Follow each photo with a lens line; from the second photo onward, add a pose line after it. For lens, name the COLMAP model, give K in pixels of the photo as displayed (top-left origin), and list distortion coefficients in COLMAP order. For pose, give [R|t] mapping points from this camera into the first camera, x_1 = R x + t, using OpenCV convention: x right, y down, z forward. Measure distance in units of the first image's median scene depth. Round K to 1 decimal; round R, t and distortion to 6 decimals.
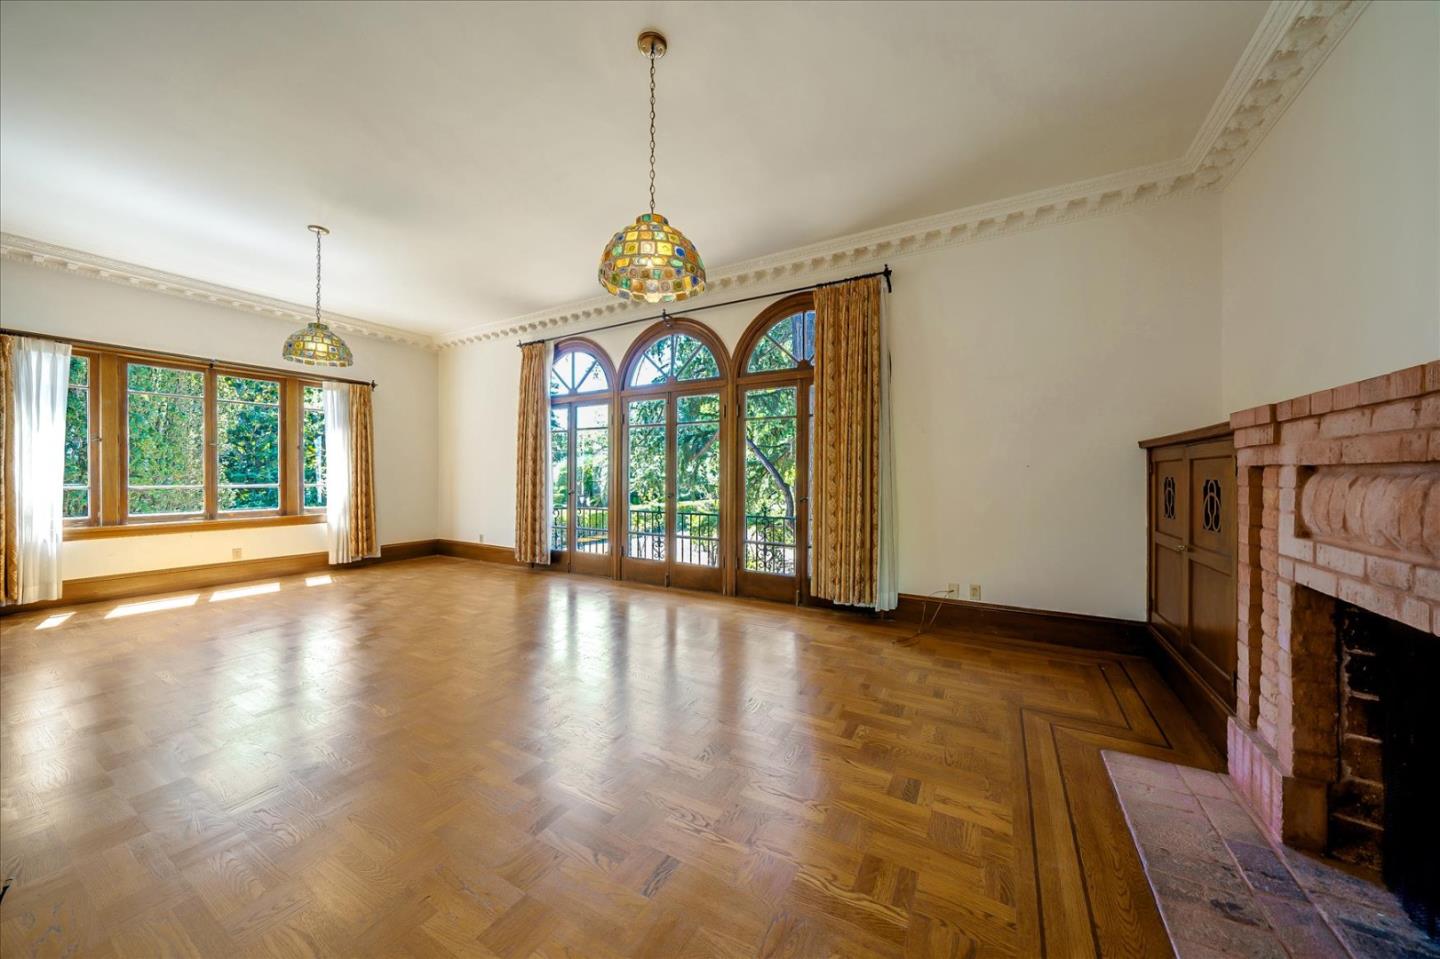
lens RADIAL K [[491.3, 0, 718.2], [0, 491.3, 478.3], [0, 0, 1]] dist [0.000565, -0.000006]
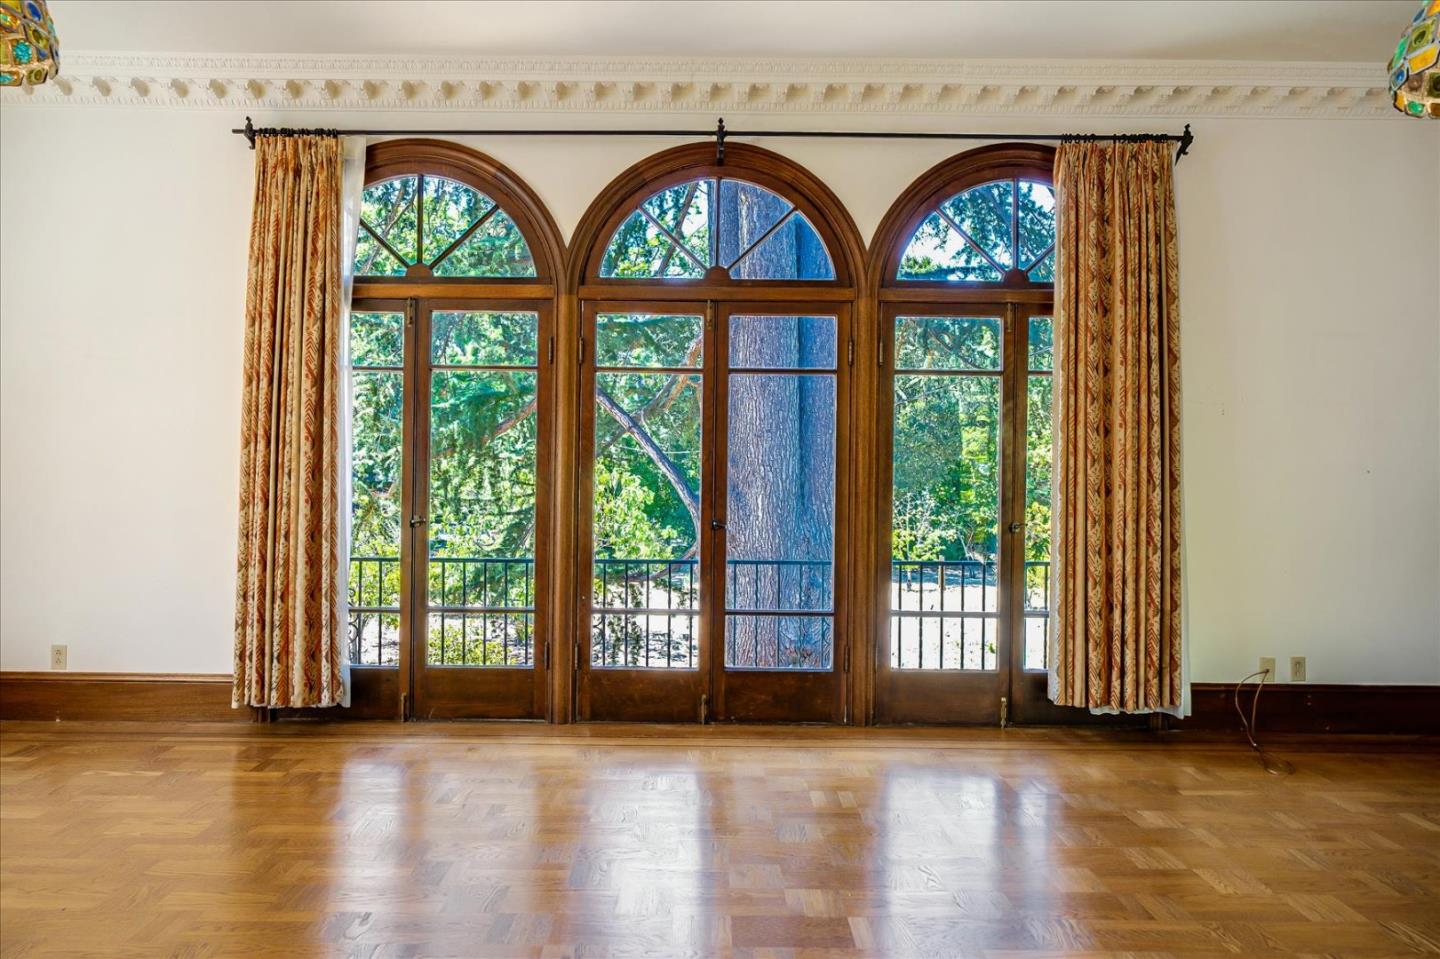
lens RADIAL K [[864.4, 0, 721.5], [0, 864.4, 477.7], [0, 0, 1]] dist [0.003799, 0.000515]
pose [[0.865393, 0.006643, 0.501049, -0.501173], [-0.003887, 0.999971, -0.006544, -0.003511], [-0.501078, 0.003716, 0.865394, 0.295441]]
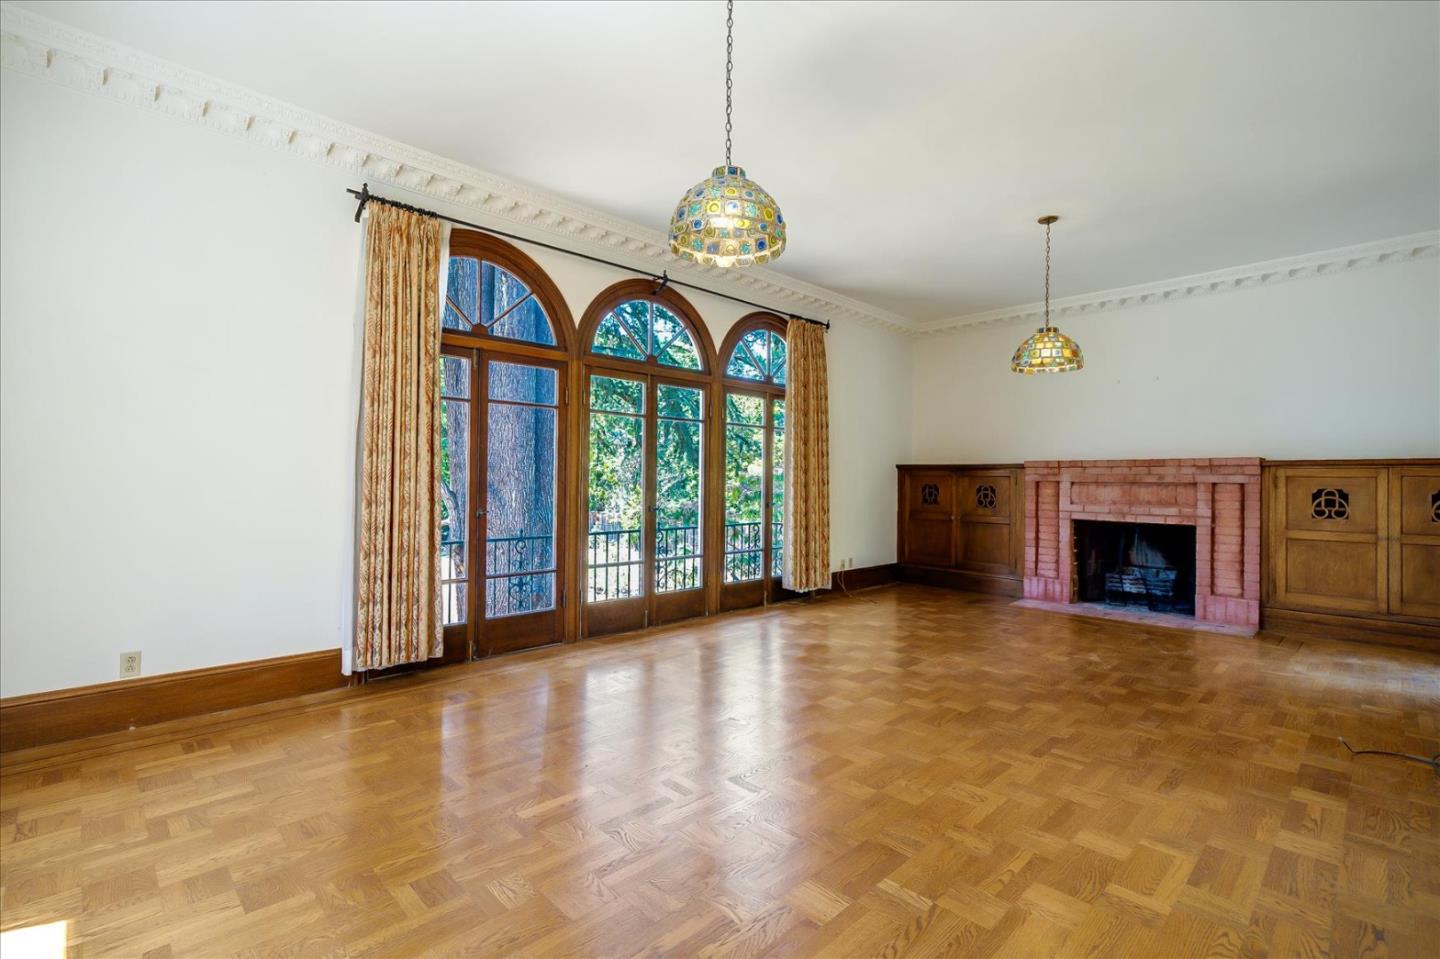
lens RADIAL K [[655.0, 0, 716.7], [0, 655.0, 473.9], [0, 0, 1]] dist [0.006187, -0.000072]
pose [[0.273536, 0.011817, 0.961789, -1.067279], [-0.000481, 0.999926, -0.012149, -0.006696], [-0.961862, 0.002860, 0.273521, 0.622497]]
